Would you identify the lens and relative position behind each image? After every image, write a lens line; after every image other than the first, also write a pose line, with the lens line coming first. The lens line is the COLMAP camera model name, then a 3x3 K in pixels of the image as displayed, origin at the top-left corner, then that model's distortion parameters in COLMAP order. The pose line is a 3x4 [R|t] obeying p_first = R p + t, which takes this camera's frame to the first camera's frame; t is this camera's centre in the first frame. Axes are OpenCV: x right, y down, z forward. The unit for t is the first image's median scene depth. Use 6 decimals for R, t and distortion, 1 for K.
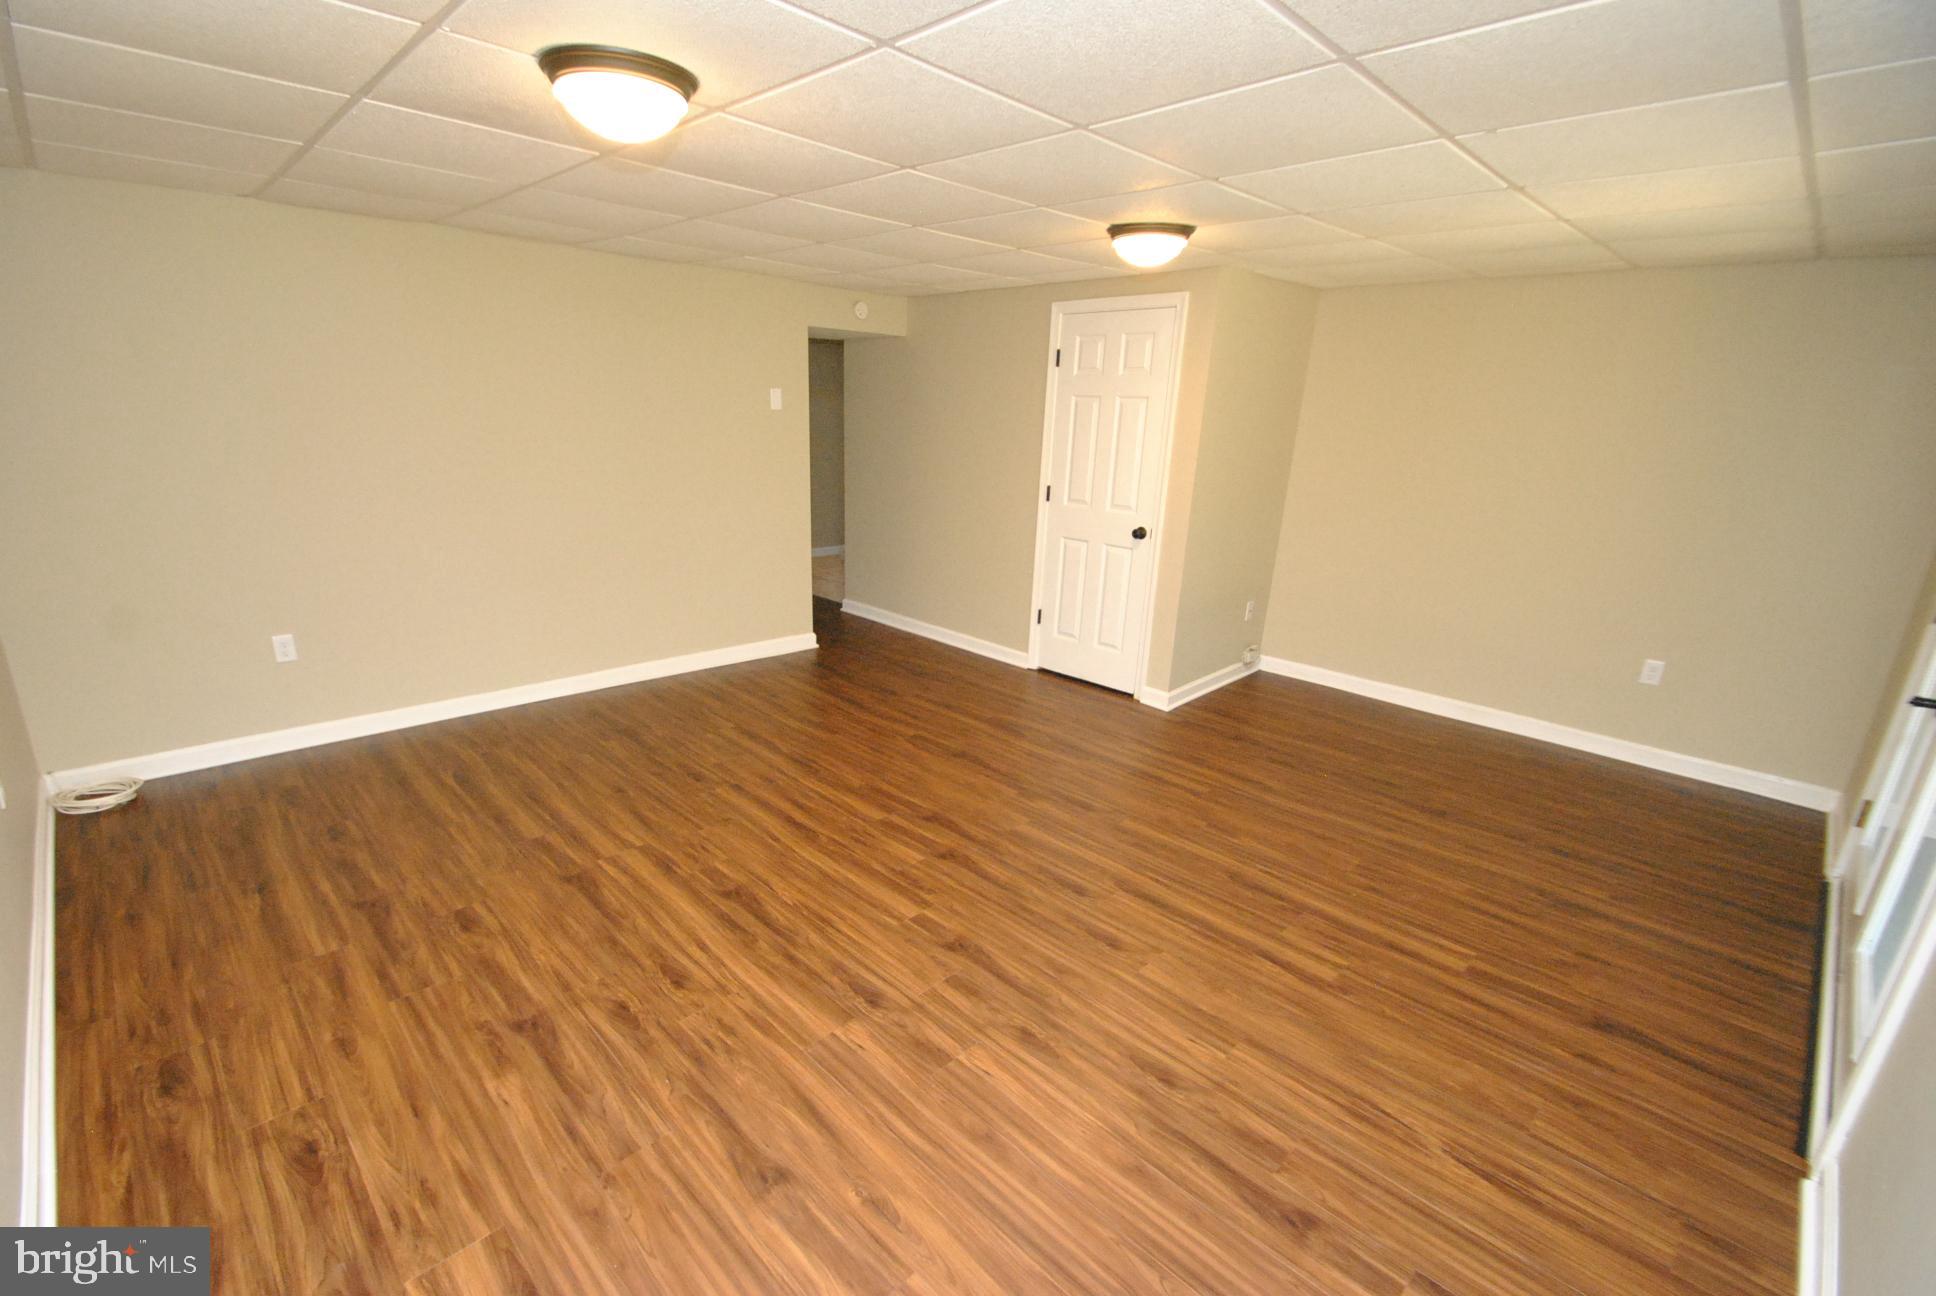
lens RADIAL K [[866.8, 0, 968.0], [0, 866.8, 648.0], [0, 0, 1]] dist [0.002017, 0.000394]
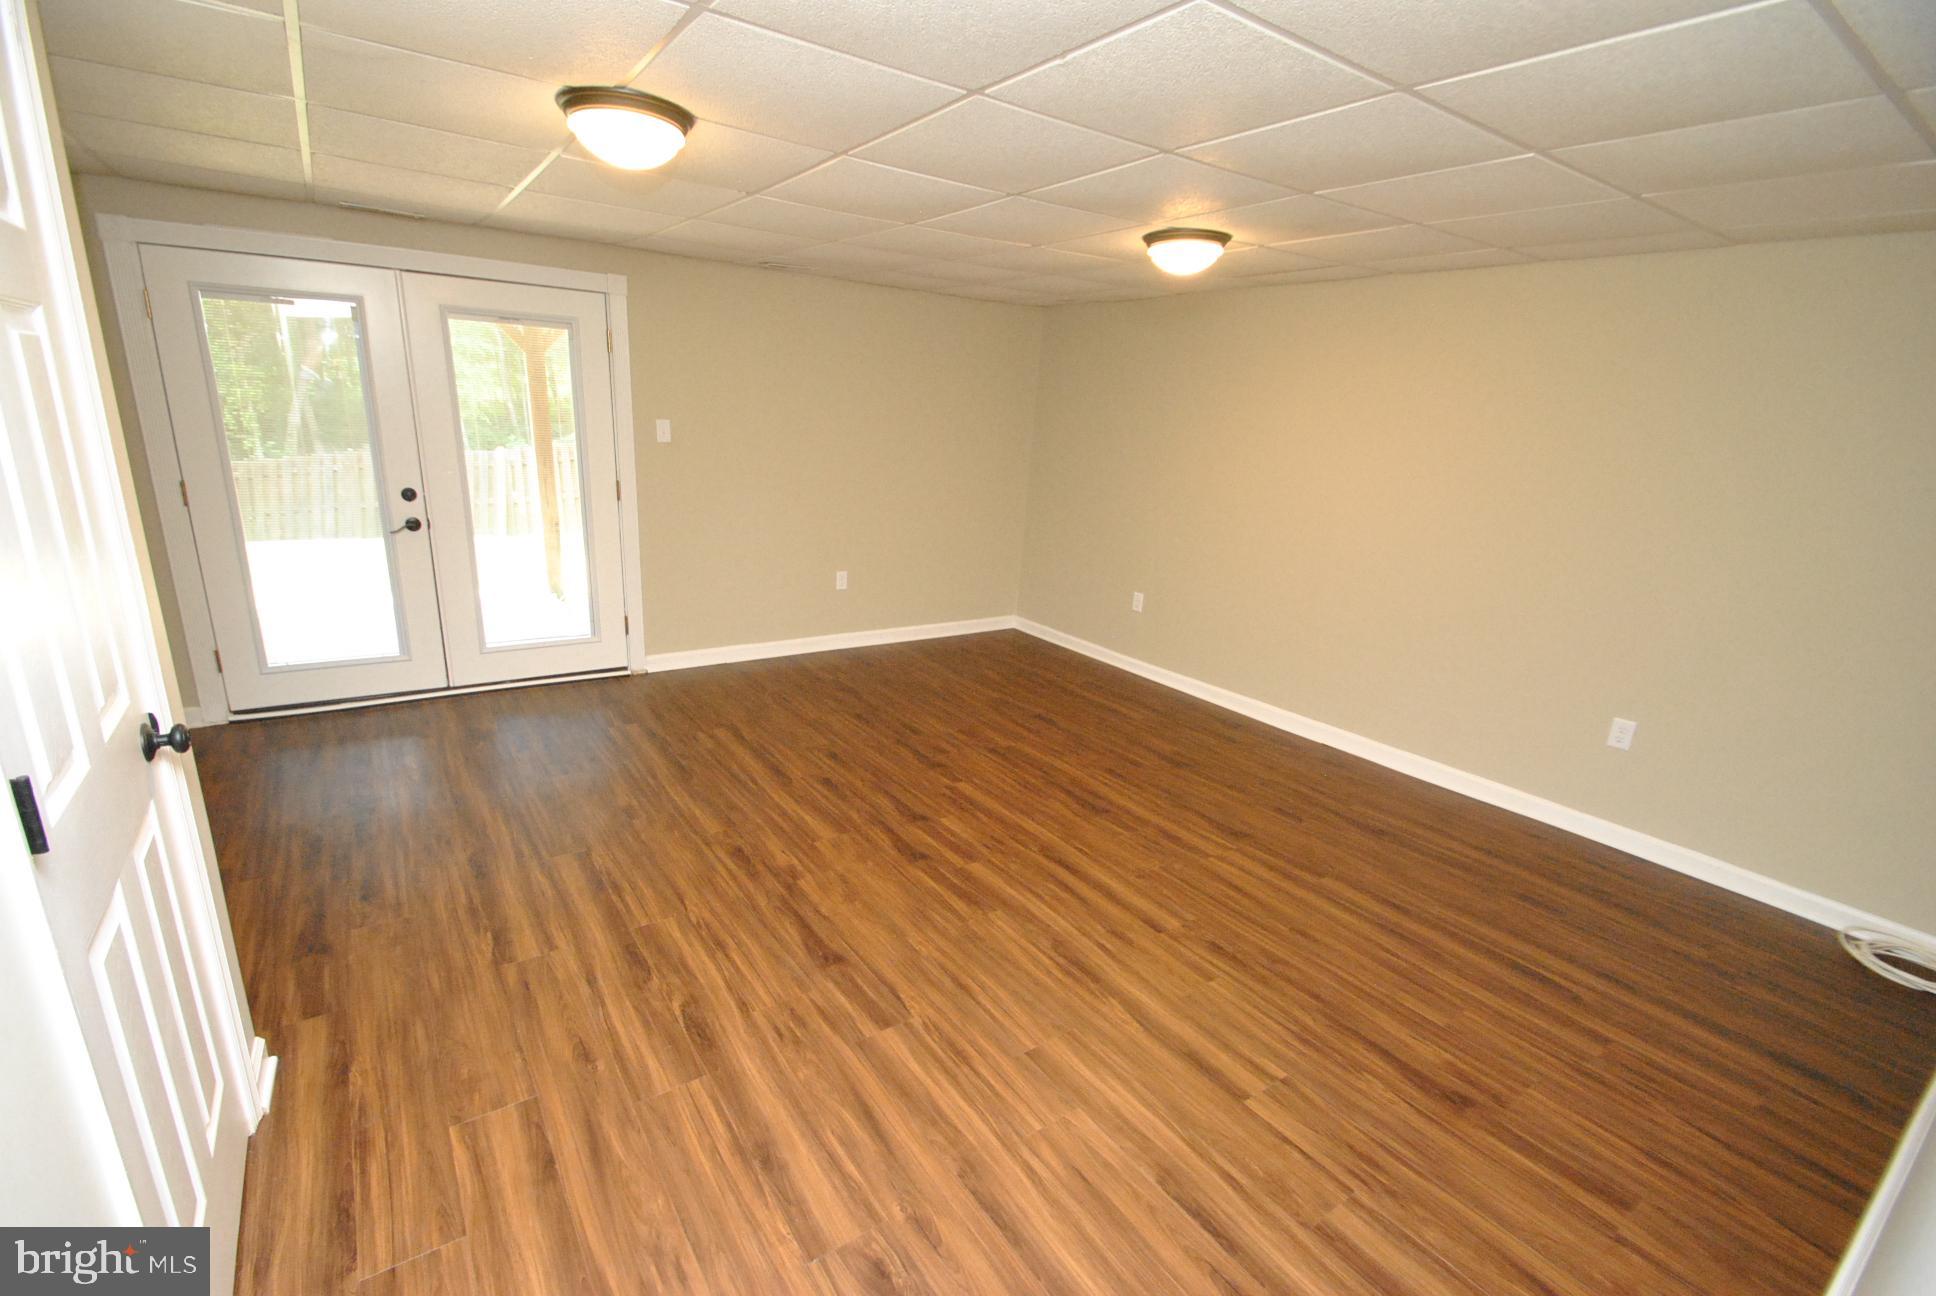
lens RADIAL K [[866.8, 0, 968.0], [0, 866.8, 648.0], [0, 0, 1]] dist [0.002017, 0.000394]
pose [[-0.981796, -0.124612, 0.143348, -0.194141], [-0.033656, 0.856898, 0.514387, -0.456503], [-0.186934, 0.500198, -0.845493, 1.634039]]
